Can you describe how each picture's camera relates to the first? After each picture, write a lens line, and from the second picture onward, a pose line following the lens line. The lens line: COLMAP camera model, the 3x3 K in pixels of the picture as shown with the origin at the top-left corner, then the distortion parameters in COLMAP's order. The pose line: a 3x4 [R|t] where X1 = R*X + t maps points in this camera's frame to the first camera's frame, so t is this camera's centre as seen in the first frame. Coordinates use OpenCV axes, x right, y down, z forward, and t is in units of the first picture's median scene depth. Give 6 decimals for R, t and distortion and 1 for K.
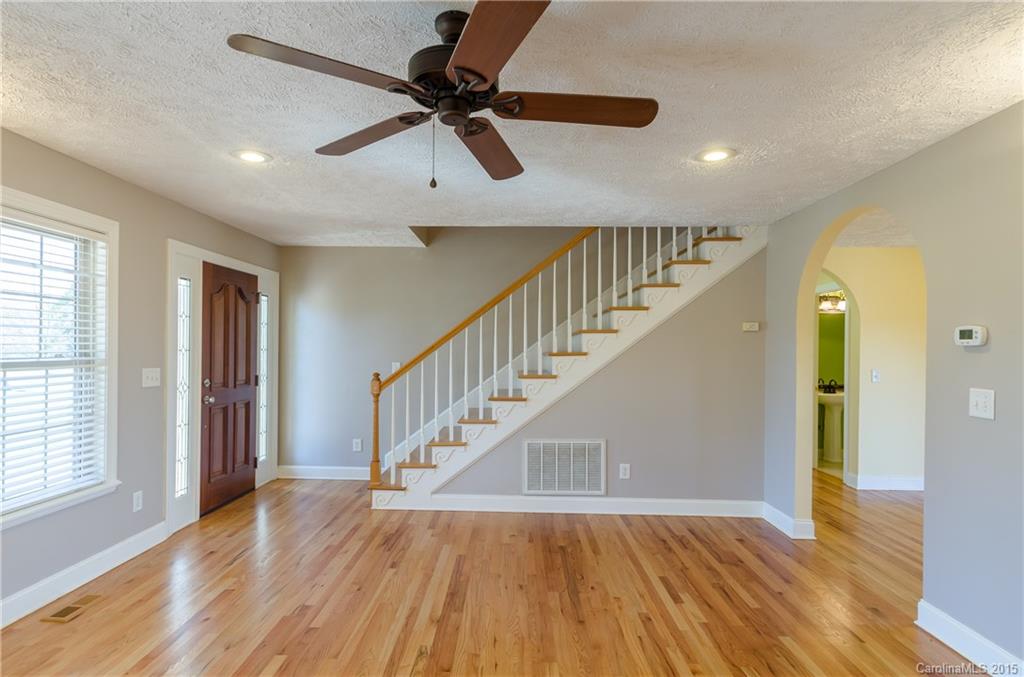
lens RADIAL K [[542.9, 0, 498.1], [0, 542.9, 353.0], [0, 0, 1]] dist [0.003615, 0.000301]
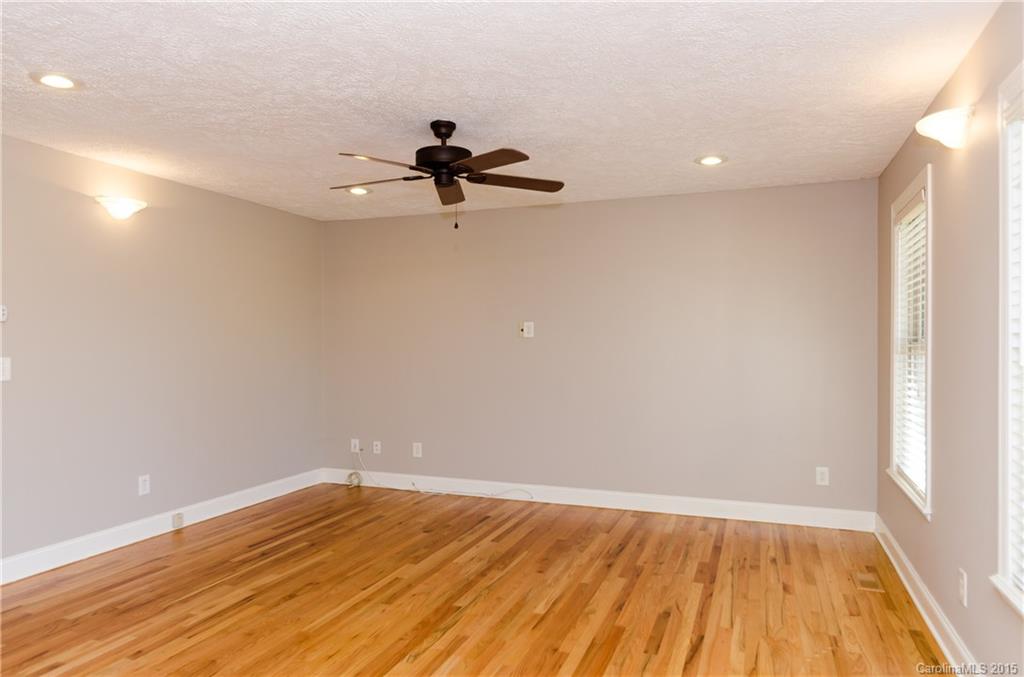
lens RADIAL K [[702.6, 0, 506.4], [0, 702.6, 337.7], [0, 0, 1]] dist [0.002798, 0.000232]
pose [[-0.946806, -0.013464, 0.321523, -0.396204], [-0.009014, 0.999842, 0.015324, -0.004198], [-0.321679, 0.011611, -0.946778, 1.240351]]
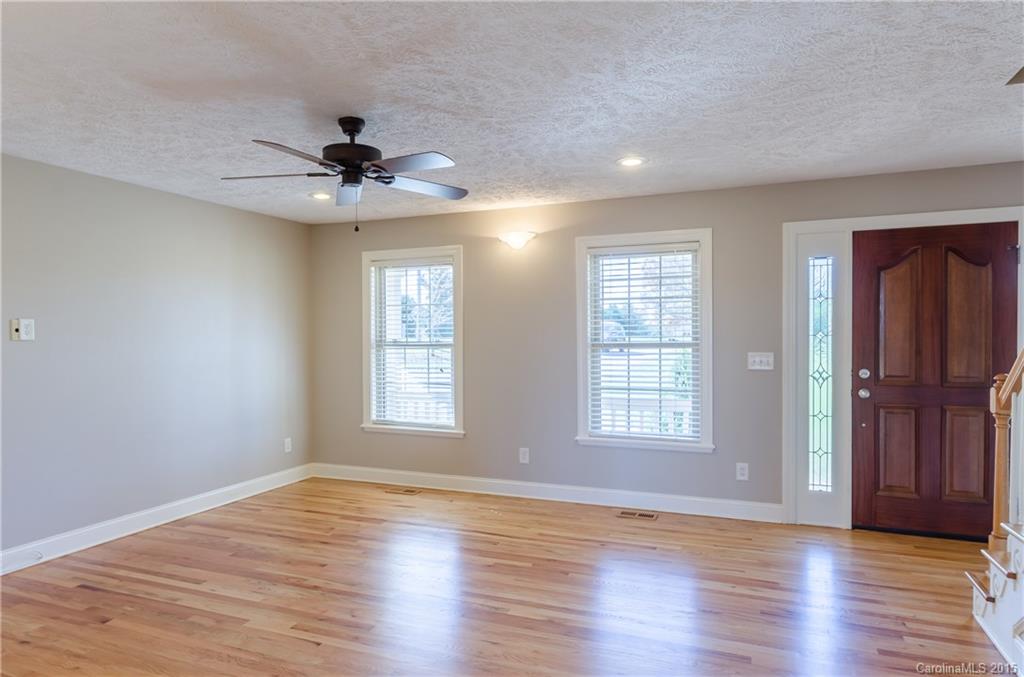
lens RADIAL K [[631.7, 0, 504.7], [0, 631.7, 347.6], [0, 0, 1]] dist [0.004582, 0.004023]
pose [[-0.343979, 0.006010, -0.938958, 0.620041], [-0.010053, 0.999899, 0.010083, 0.010568], [0.938924, 0.012908, -0.343884, 0.862038]]
